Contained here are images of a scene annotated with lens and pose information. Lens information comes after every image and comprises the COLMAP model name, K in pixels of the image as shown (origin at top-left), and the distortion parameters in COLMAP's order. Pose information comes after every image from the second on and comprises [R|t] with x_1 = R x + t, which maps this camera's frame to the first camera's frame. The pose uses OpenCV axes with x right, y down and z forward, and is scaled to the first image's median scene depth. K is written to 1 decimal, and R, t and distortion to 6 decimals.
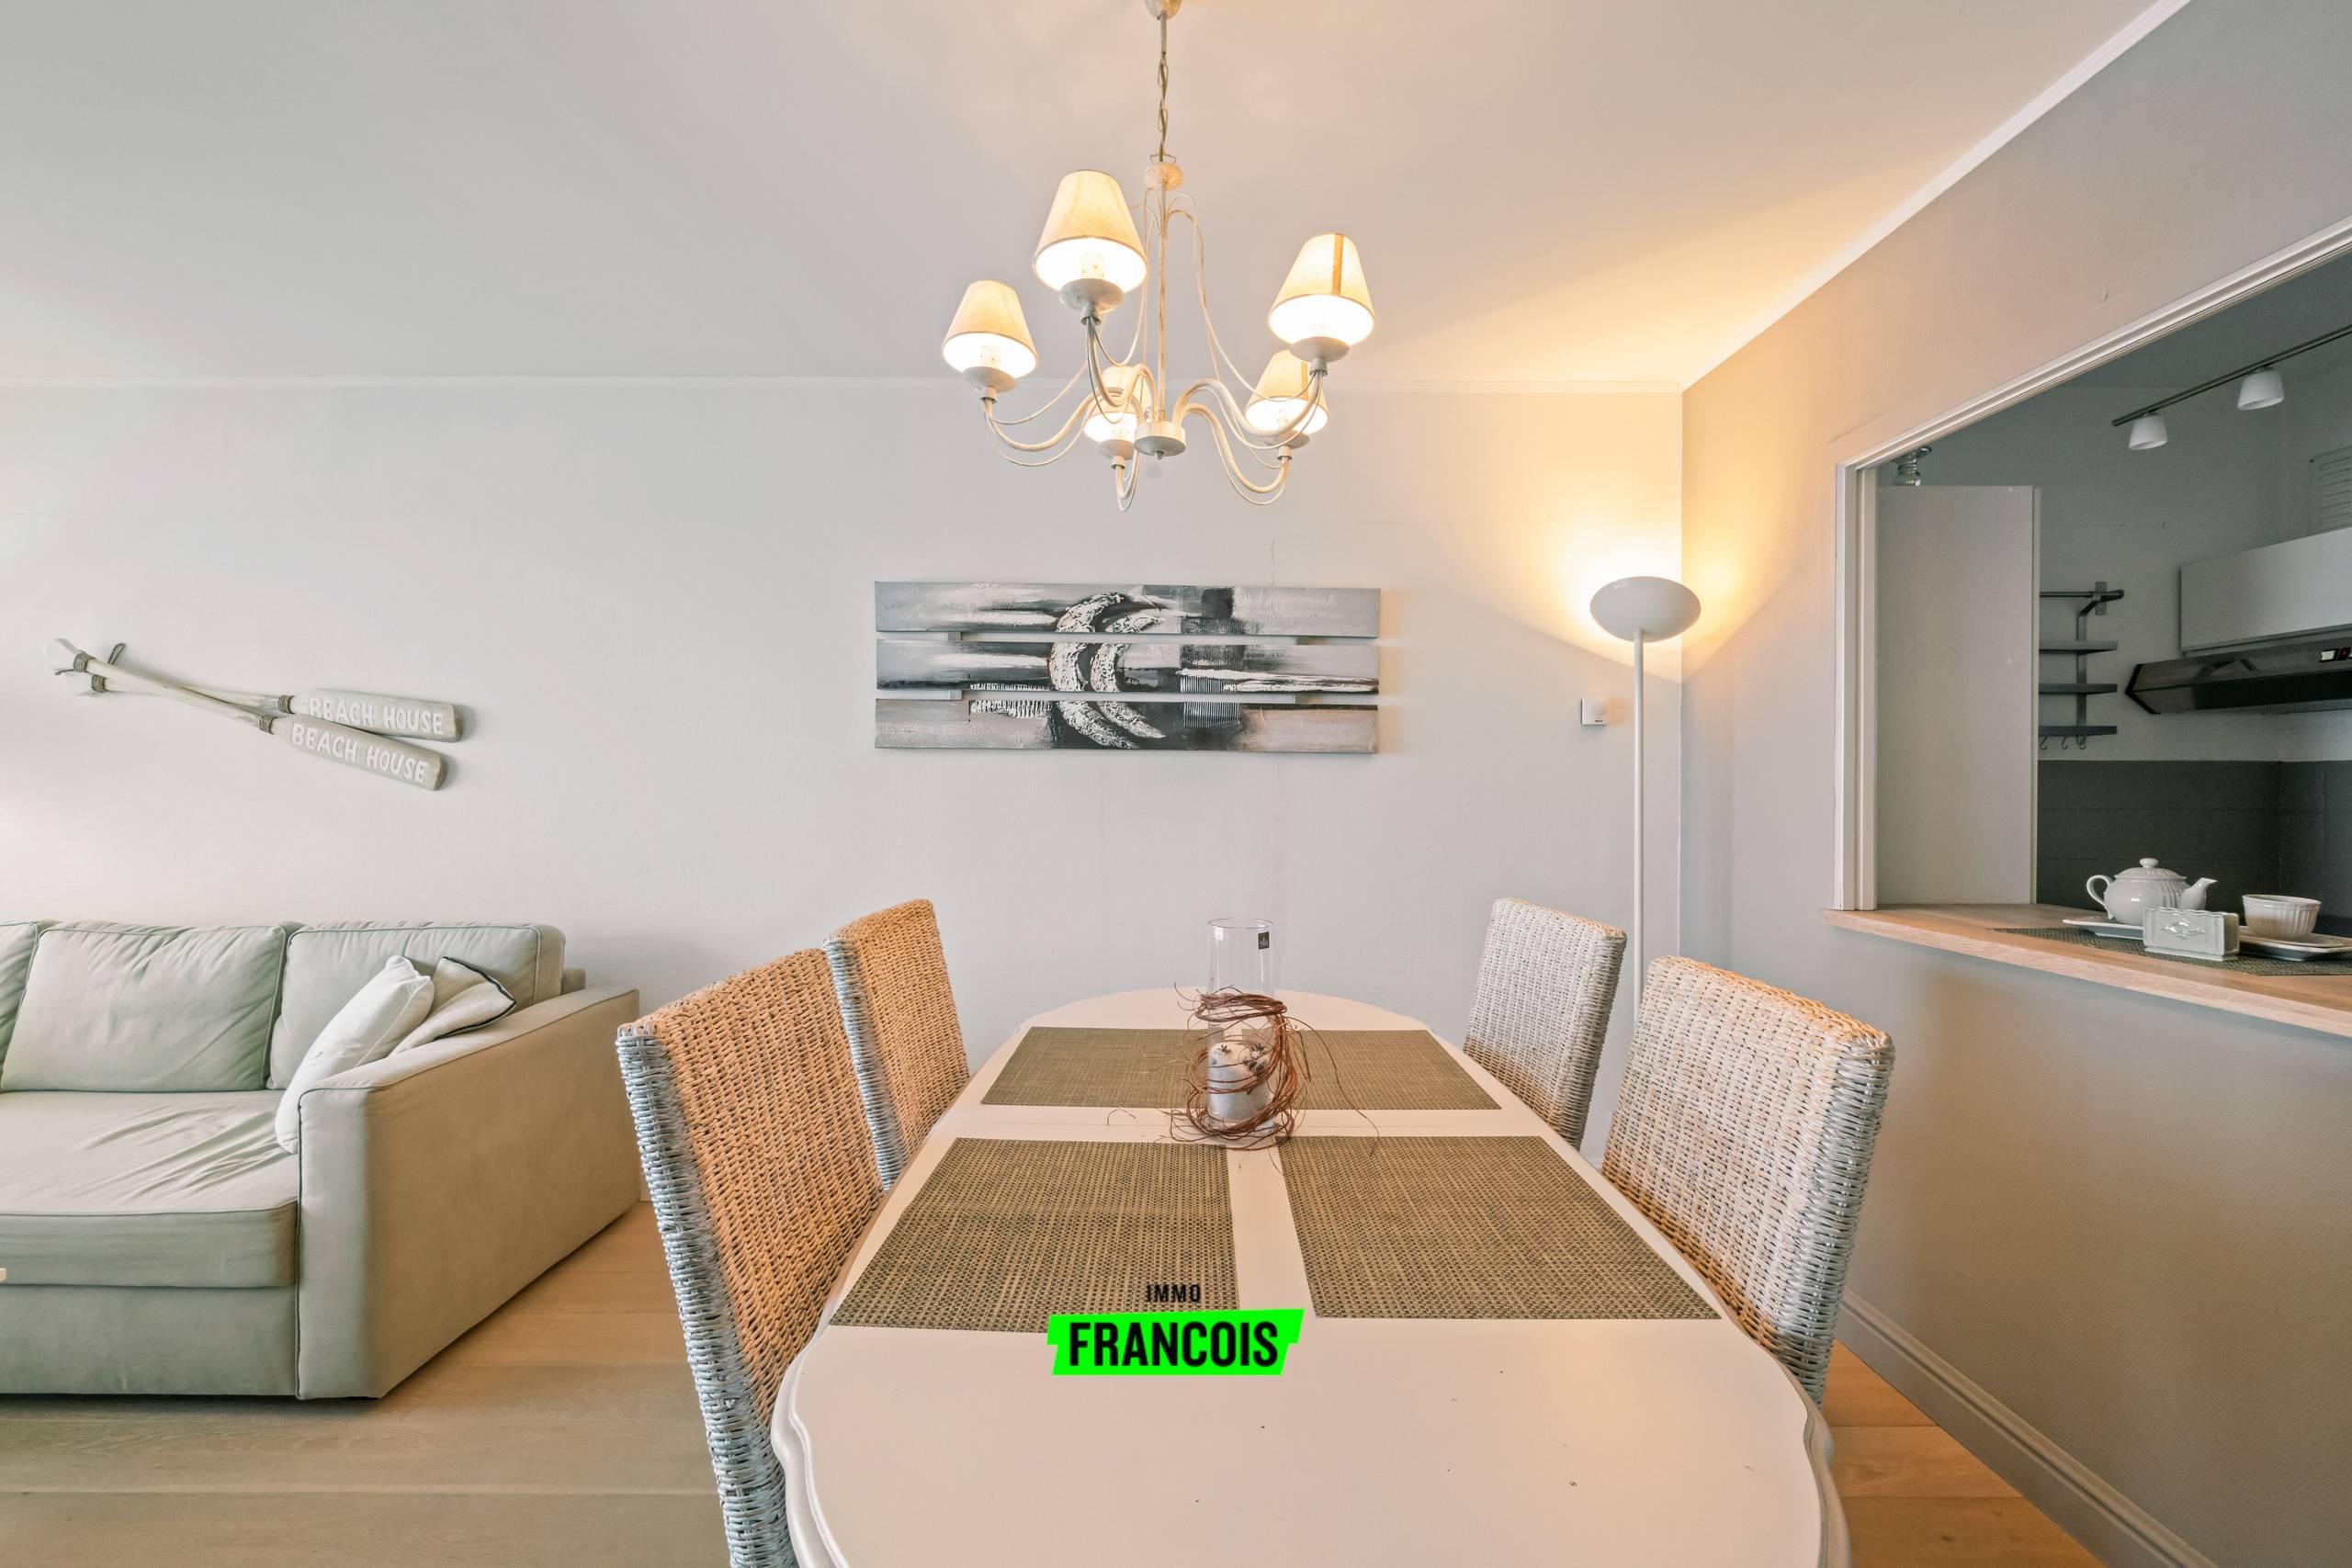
lens RADIAL K [[913.2, 0, 1183.8], [0, 913.2, 792.9], [0, 0, 1]] dist [-0.002013, 0.000376]
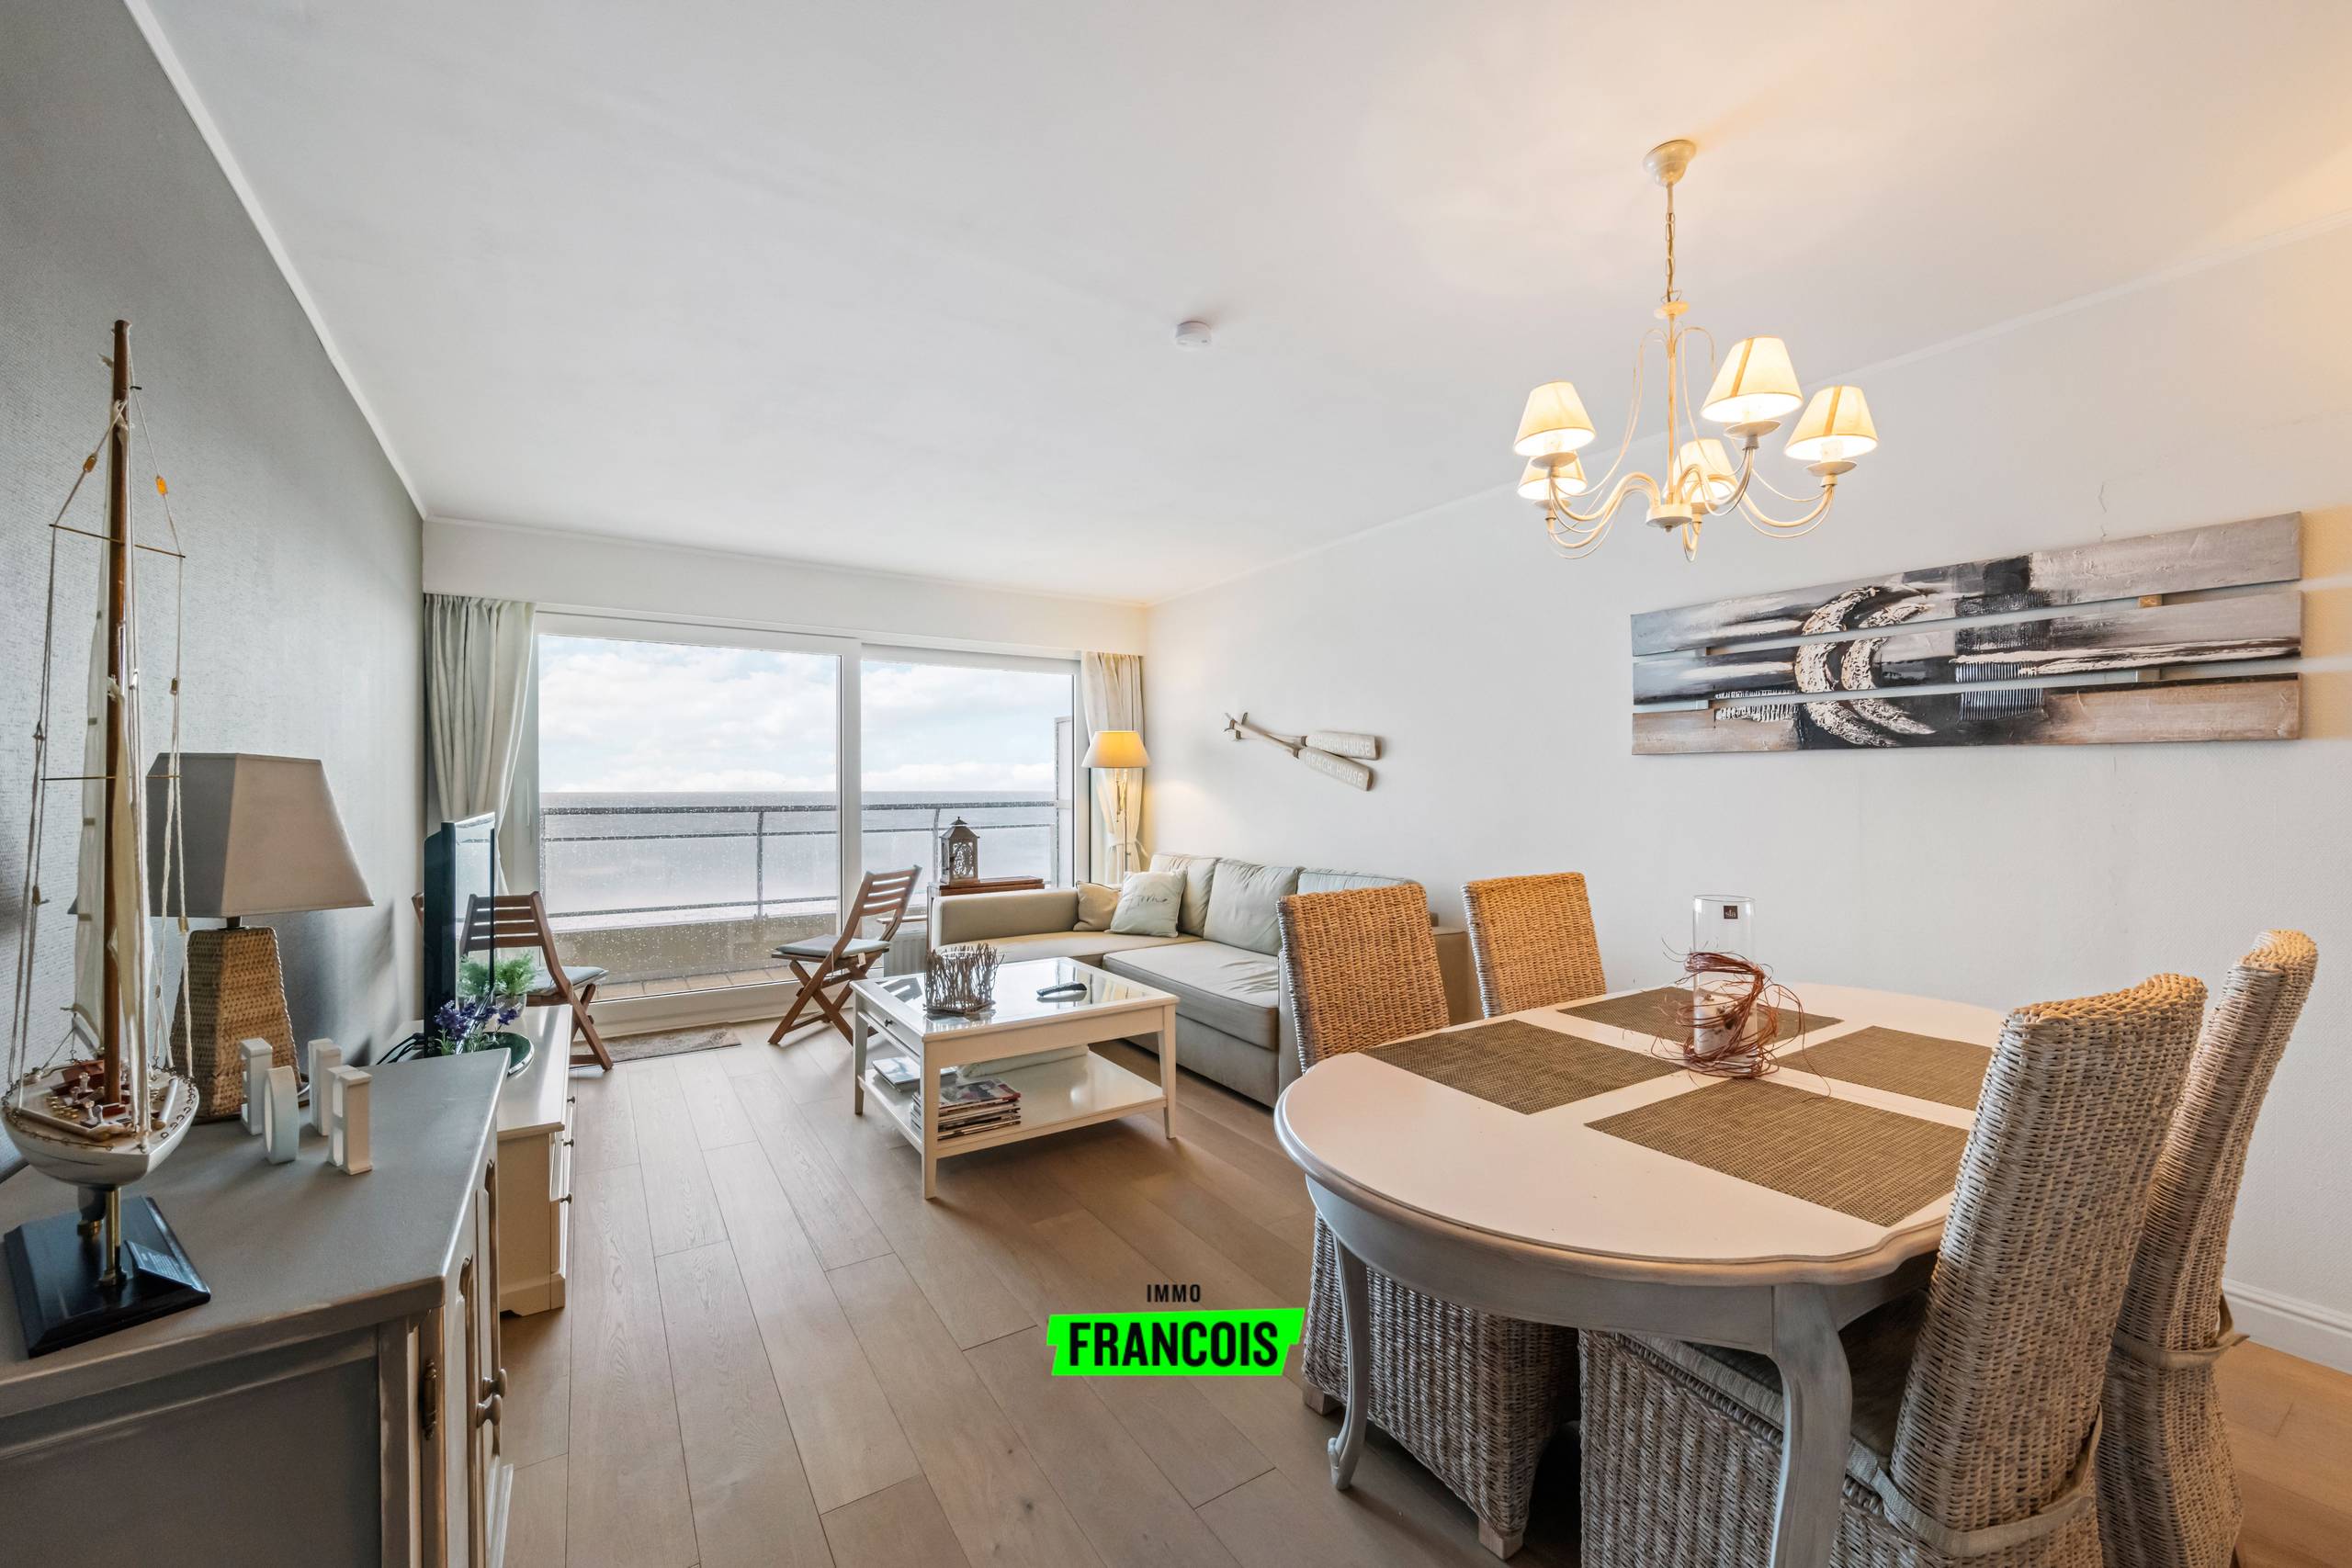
lens RADIAL K [[913.2, 0, 1194.3], [0, 913.2, 787.9], [0, 0, 1]] dist [-0.002013, 0.000376]
pose [[0.557132, -0.003156, -0.830418, 0.327840], [-0.002847, 0.999980, -0.005710, 0.001882], [0.830419, 0.005545, 0.557111, -0.130917]]
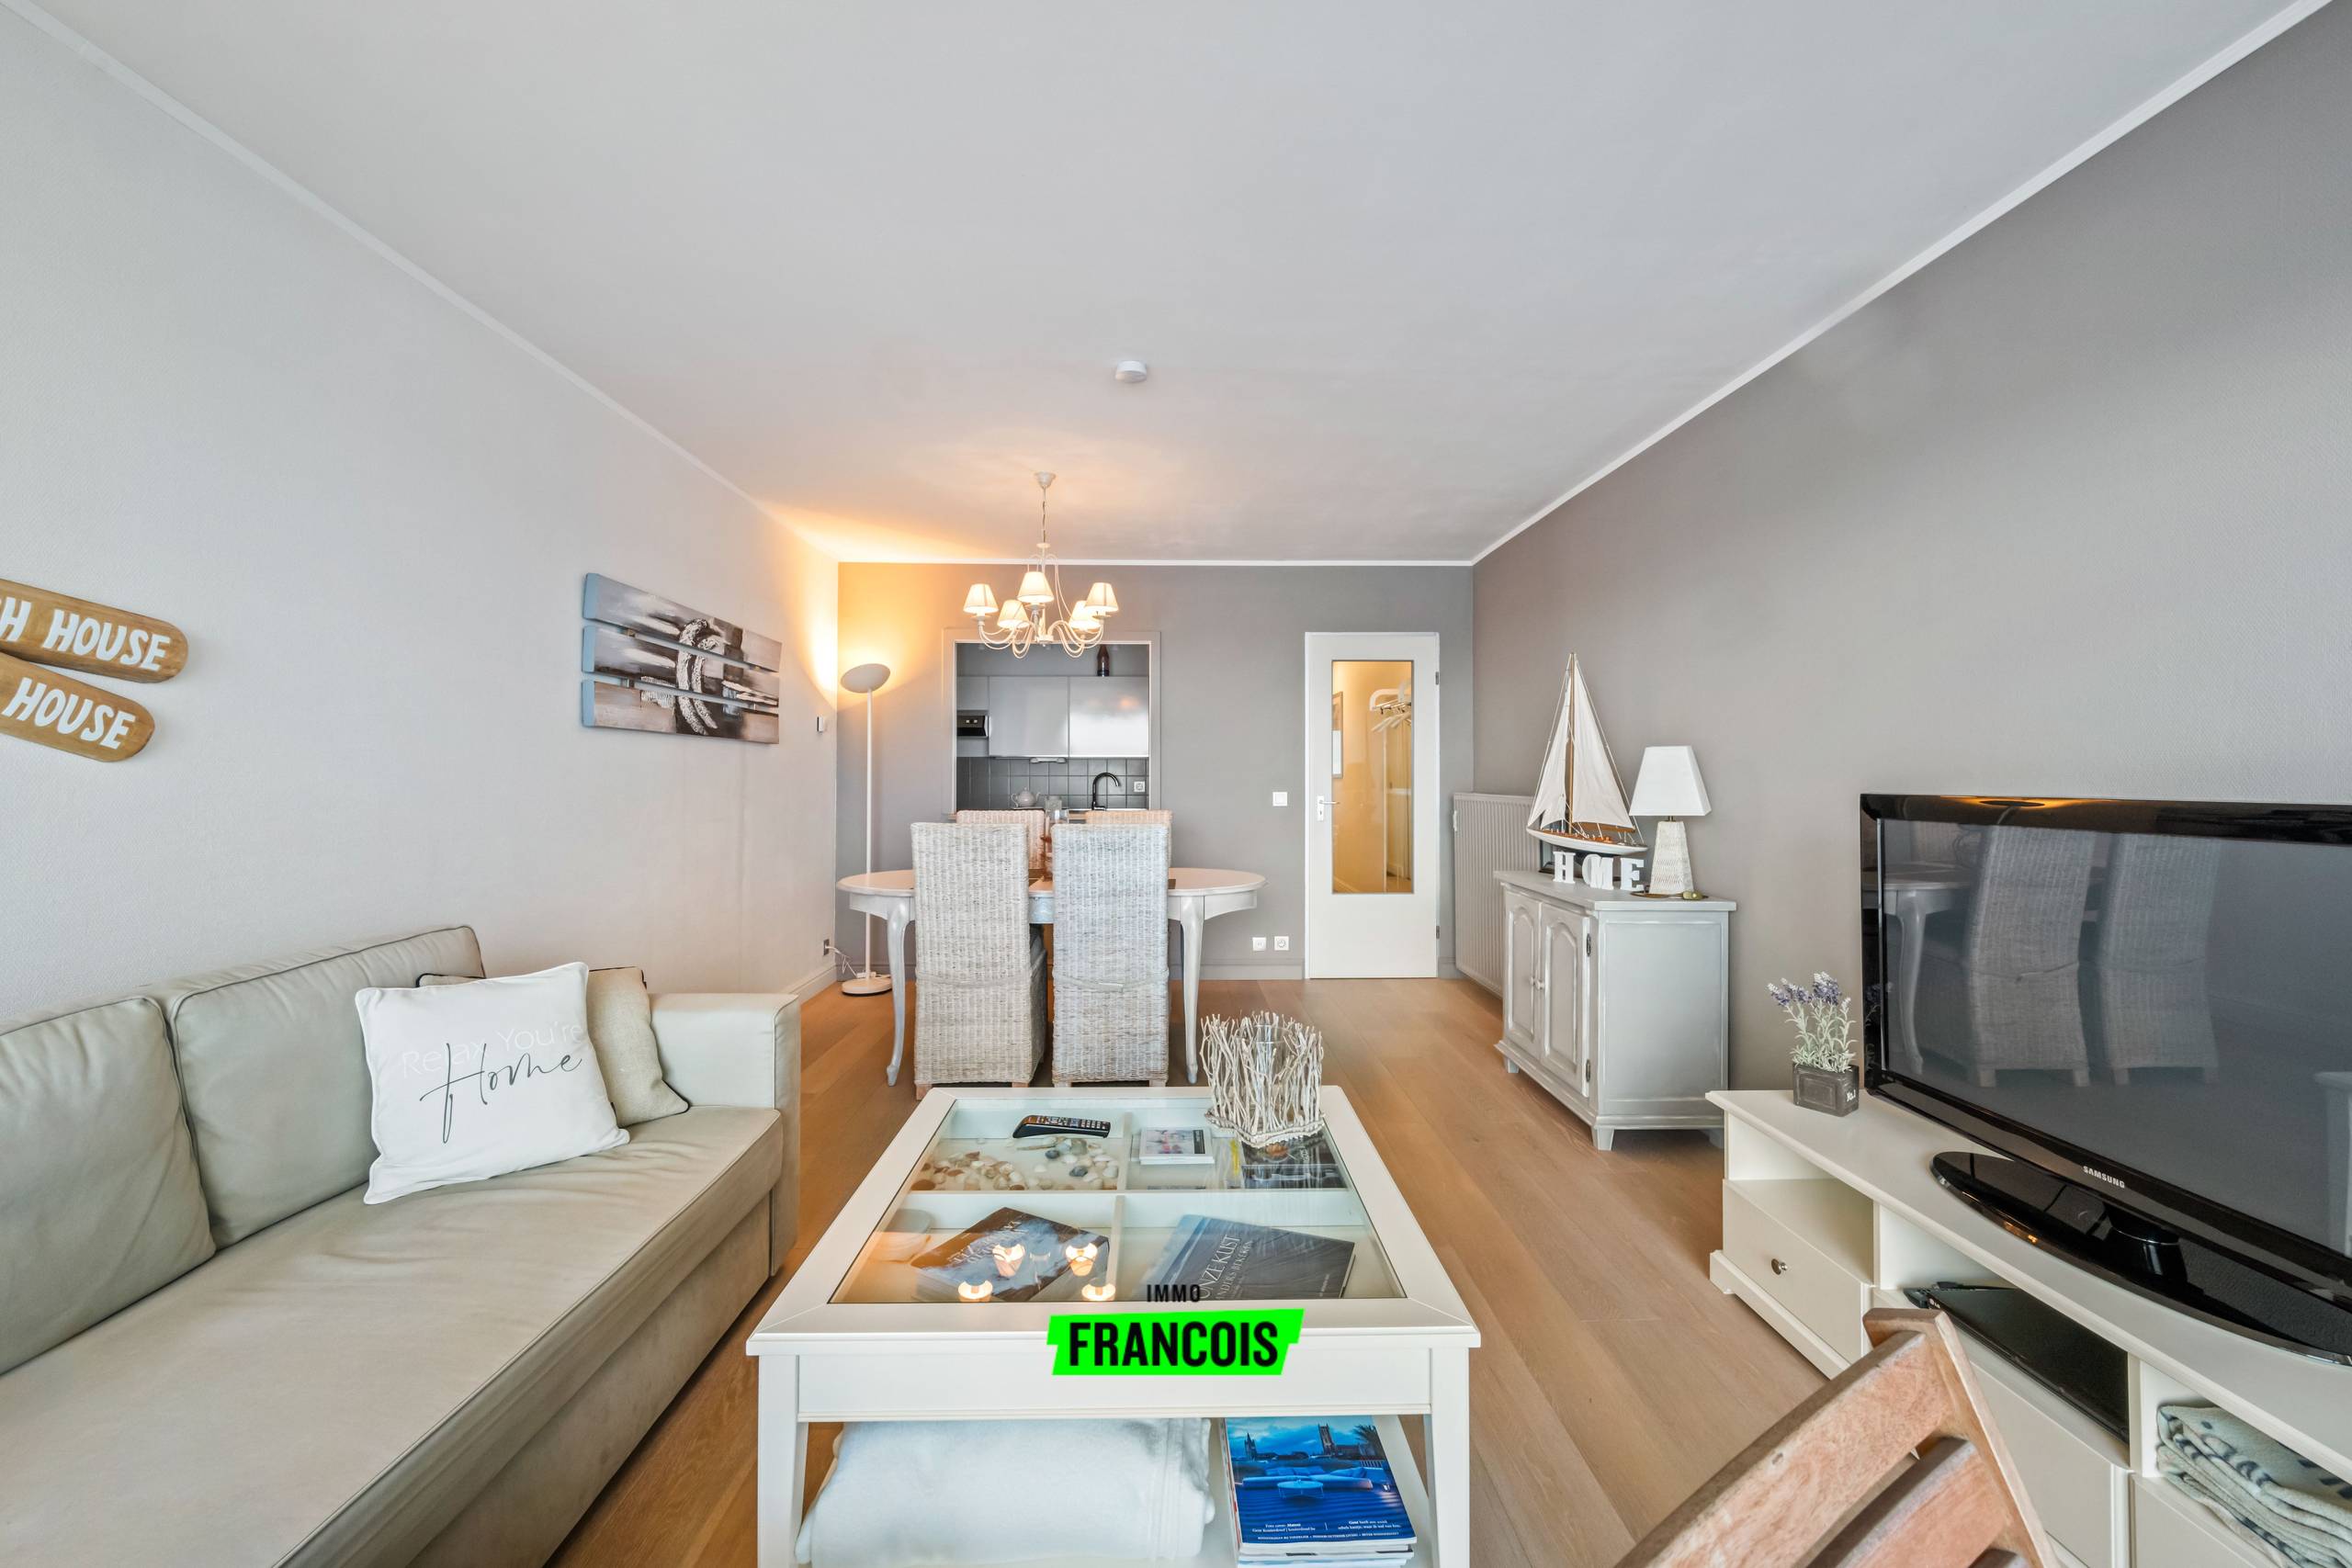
lens RADIAL K [[913.2, 0, 1178.8], [0, 913.2, 772.2], [0, 0, 1]] dist [-0.002013, 0.000376]
pose [[-0.012638, -0.002686, 0.999917, -1.422949], [0.006164, 0.999977, 0.002764, 0.005940], [-0.999901, 0.006199, -0.012622, 0.319309]]
